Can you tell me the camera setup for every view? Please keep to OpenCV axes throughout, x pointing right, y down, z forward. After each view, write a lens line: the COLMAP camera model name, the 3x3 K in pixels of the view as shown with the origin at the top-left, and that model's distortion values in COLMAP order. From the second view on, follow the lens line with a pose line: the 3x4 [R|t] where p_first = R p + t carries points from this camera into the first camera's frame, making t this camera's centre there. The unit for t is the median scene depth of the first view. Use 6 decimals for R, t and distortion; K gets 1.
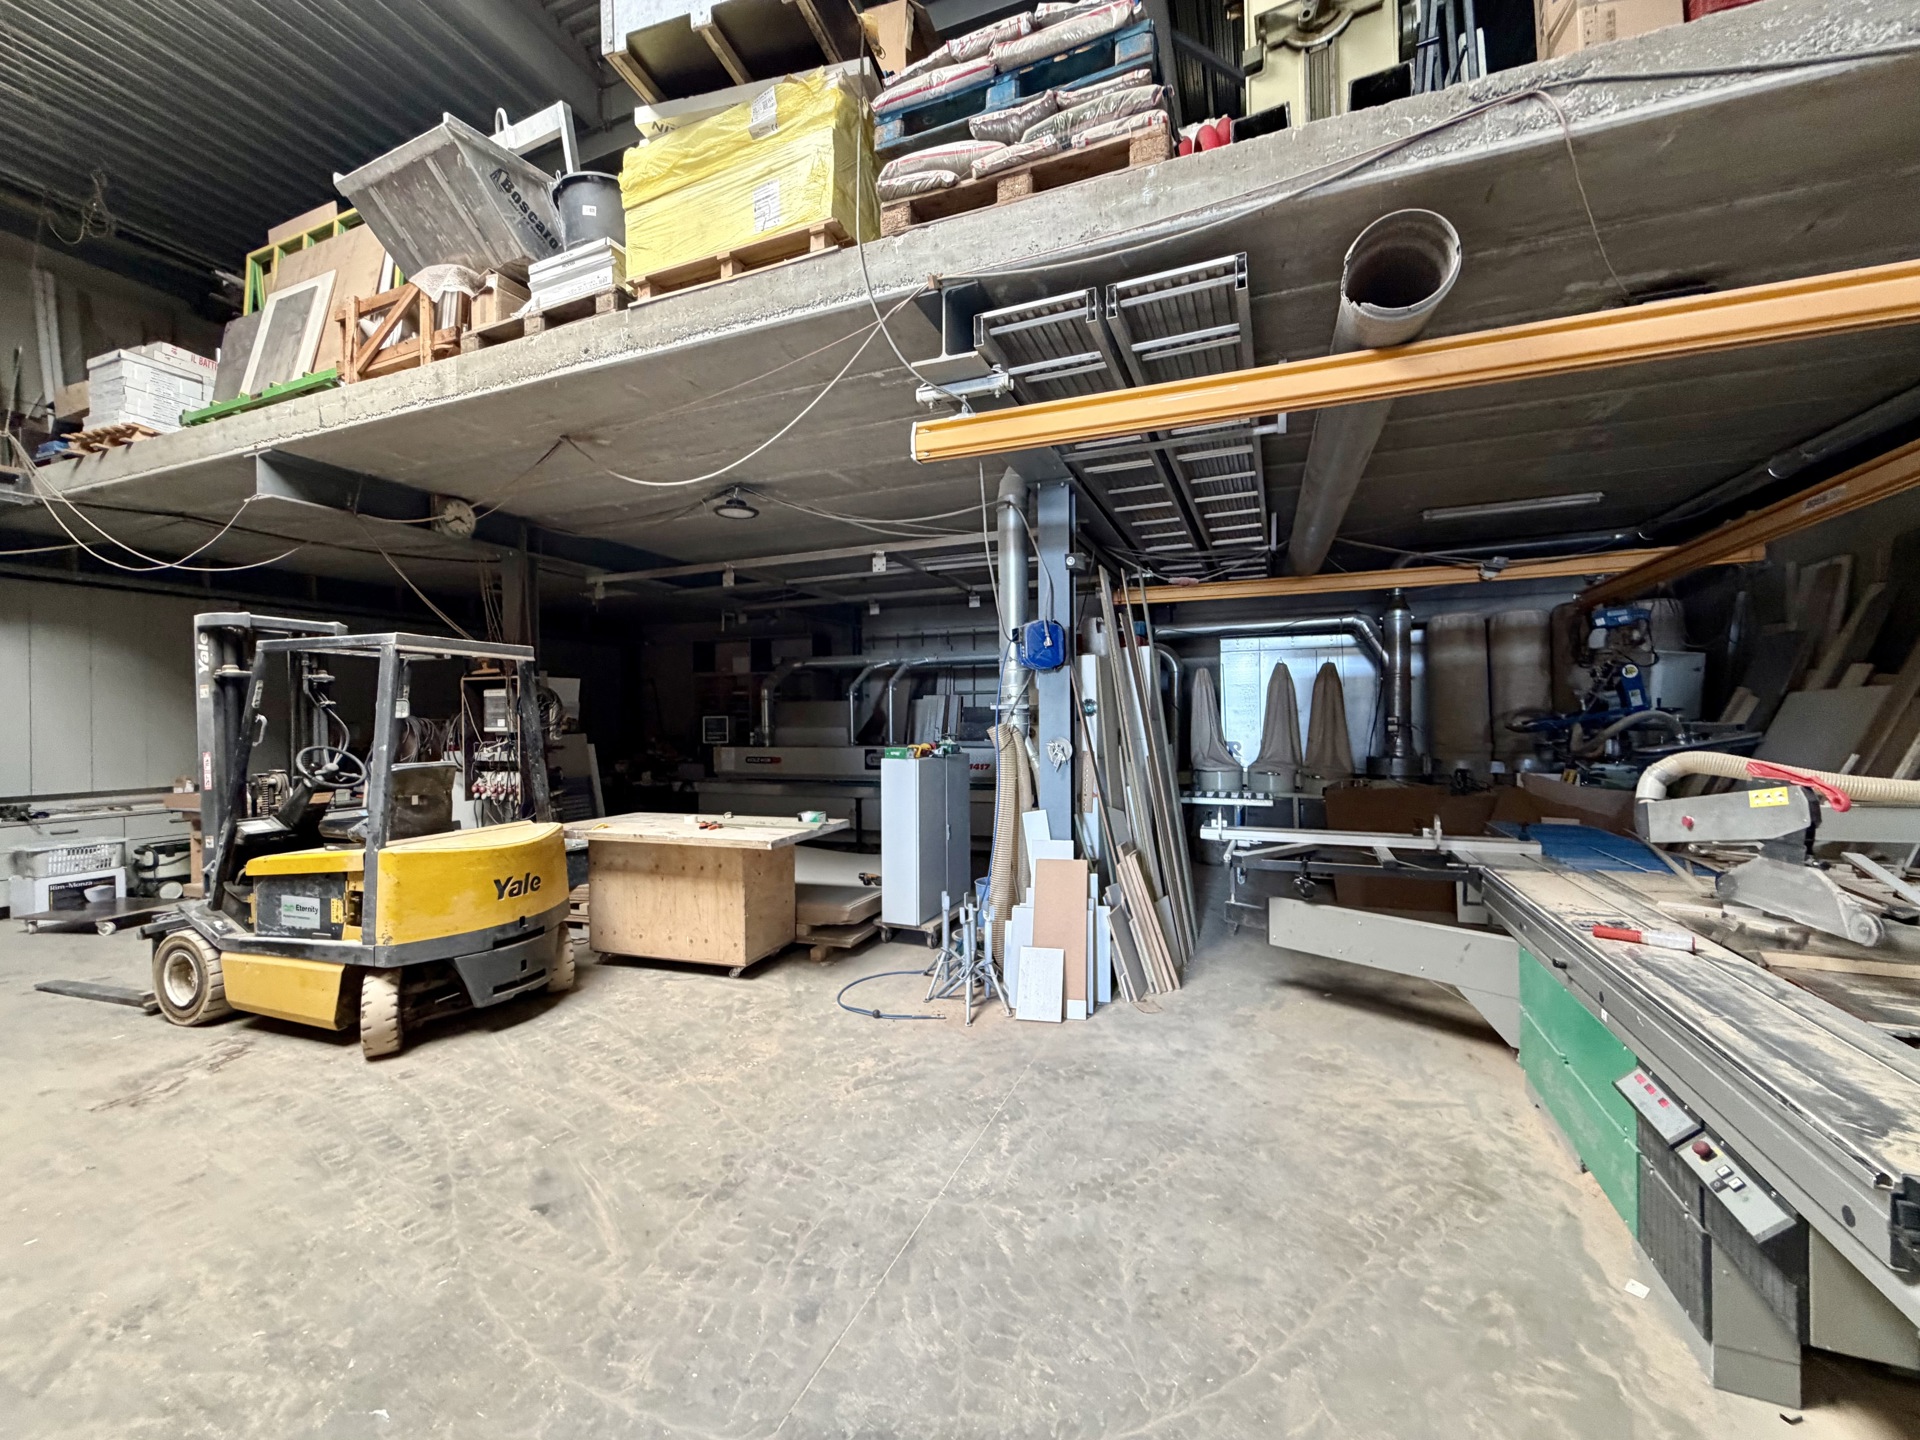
lens RADIAL K [[765.3, 0, 959.7], [0, 765.3, 721.3], [0, 0, 1]] dist [-0.001094, 0.000663]
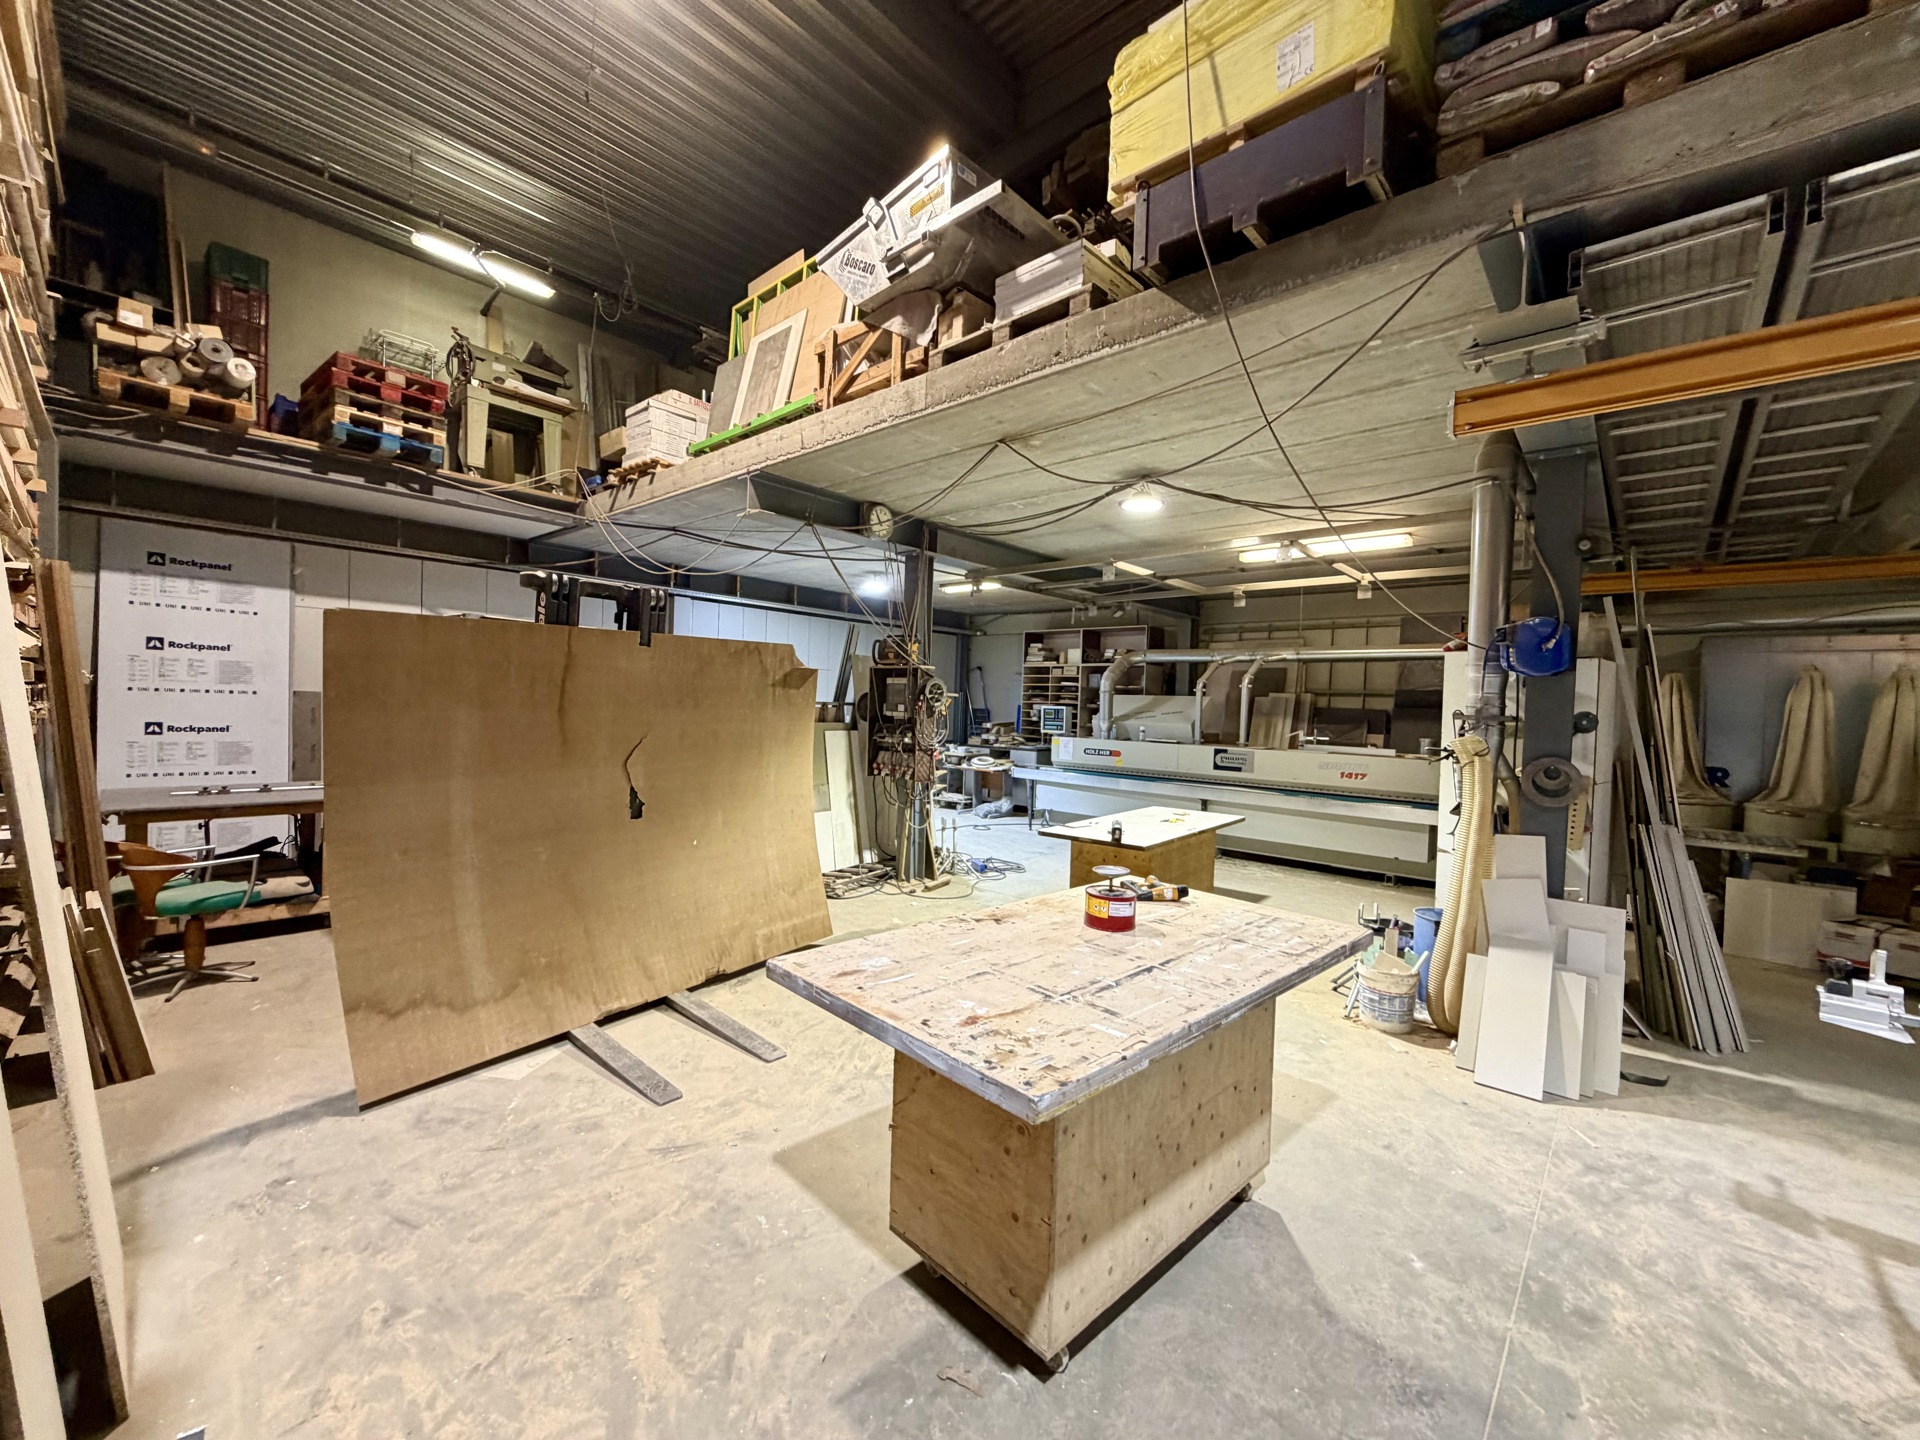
lens RADIAL K [[765.3, 0, 963.2], [0, 765.3, 727.6], [0, 0, 1]] dist [-0.001094, 0.000663]
pose [[0.938634, 0.049876, -0.341290, -0.186581], [-0.042090, 0.998658, 0.030185, -0.009719], [0.342338, -0.013968, 0.939473, -0.007168]]
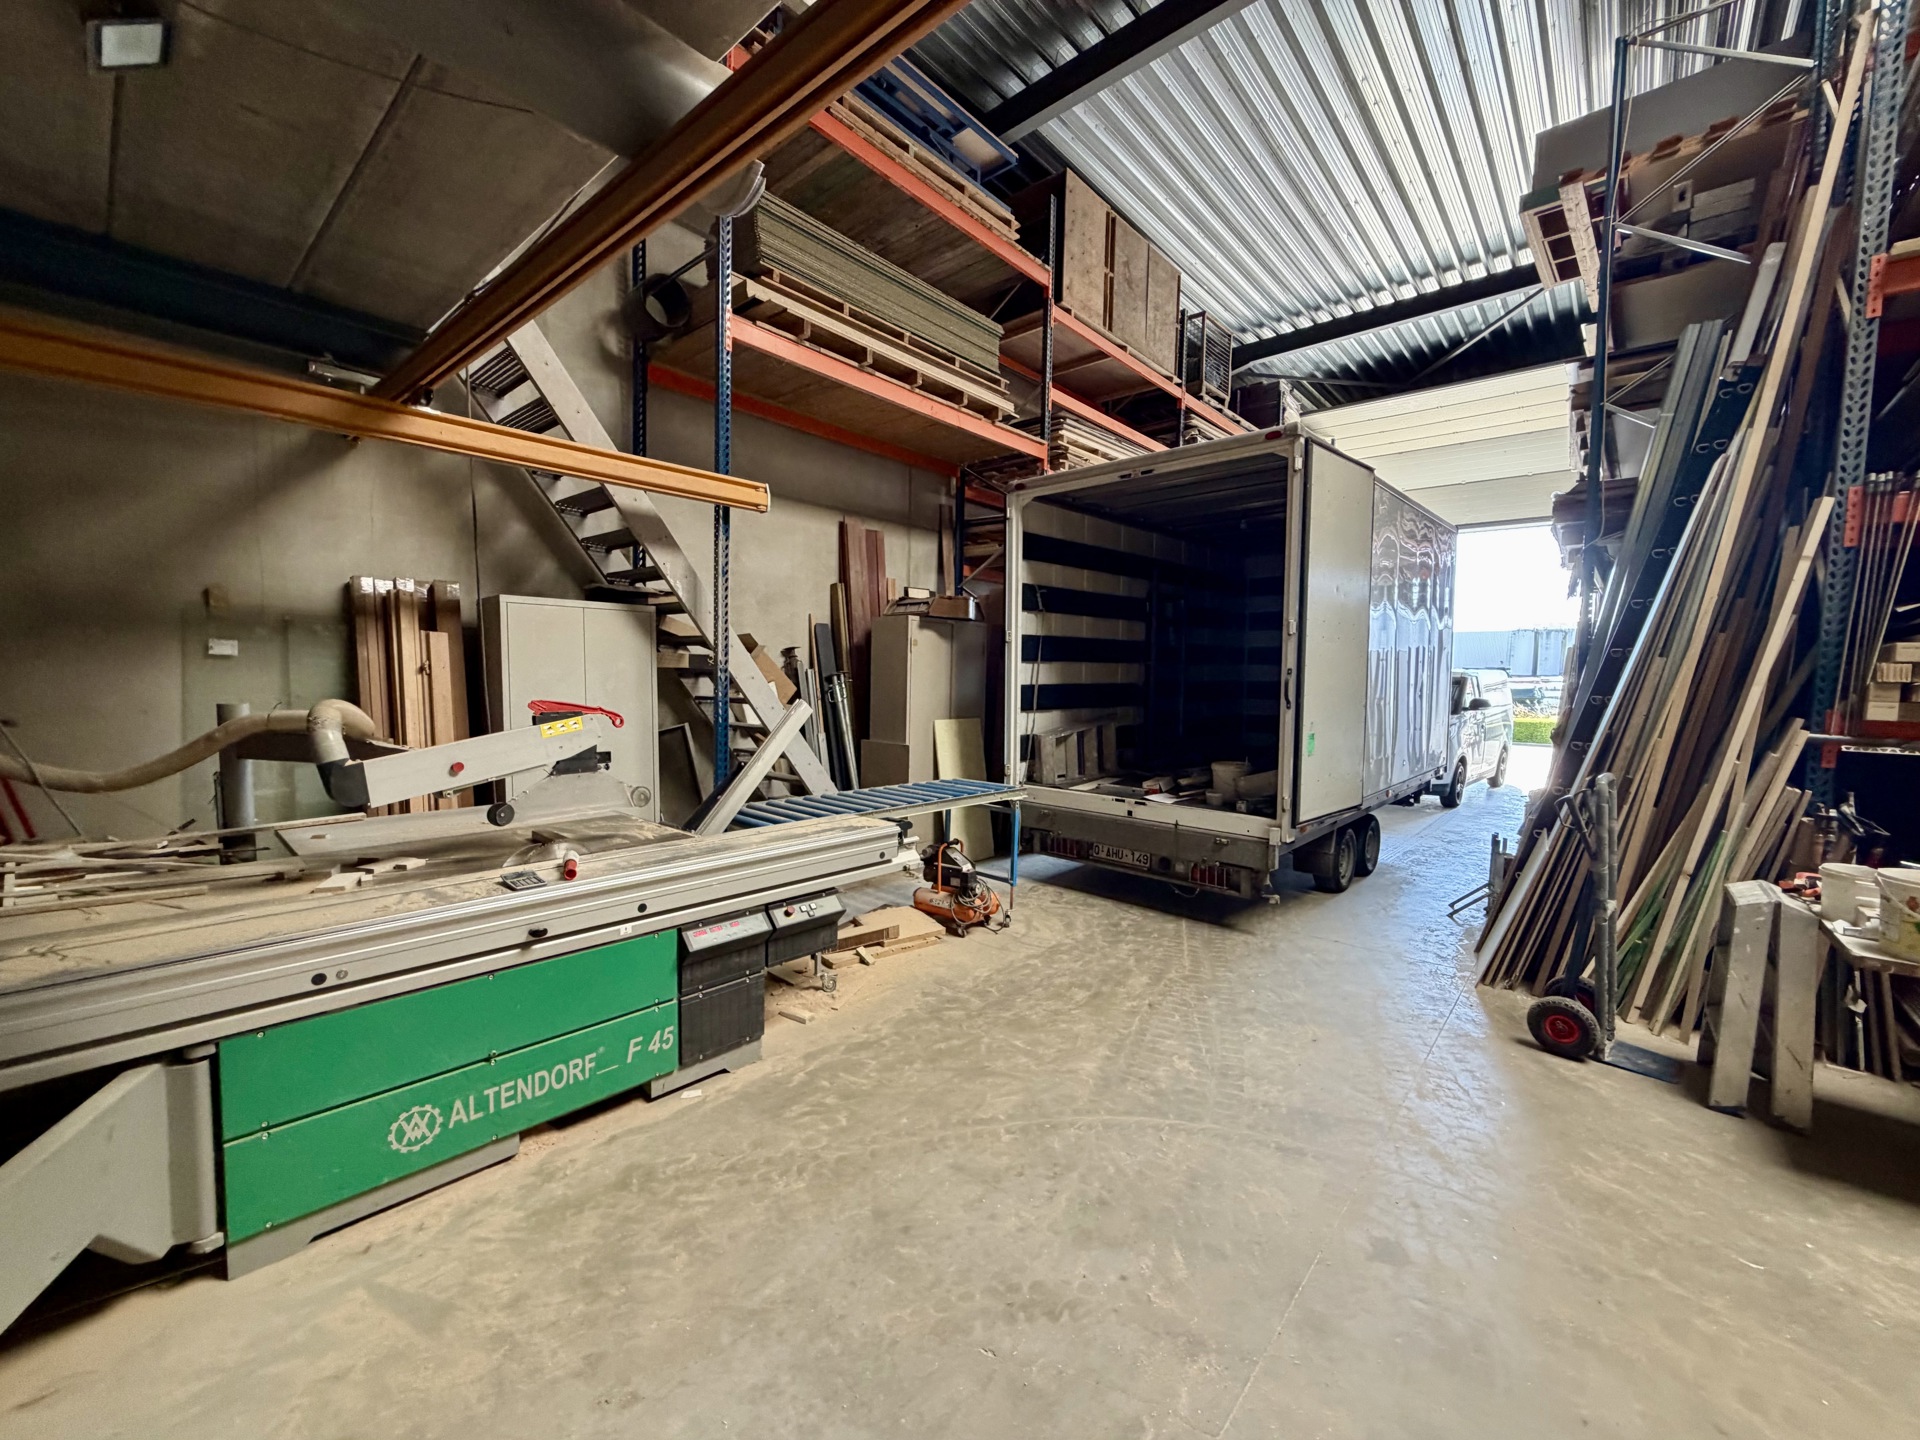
lens RADIAL K [[765.3, 0, 959.0], [0, 765.3, 723.0], [0, 0, 1]] dist [-0.001094, 0.000663]
pose [[-0.943521, -0.029187, 0.330023, 0.012379], [-0.008197, 0.997864, 0.064815, 0.003644], [-0.331210, 0.058449, -0.941745, 0.975927]]
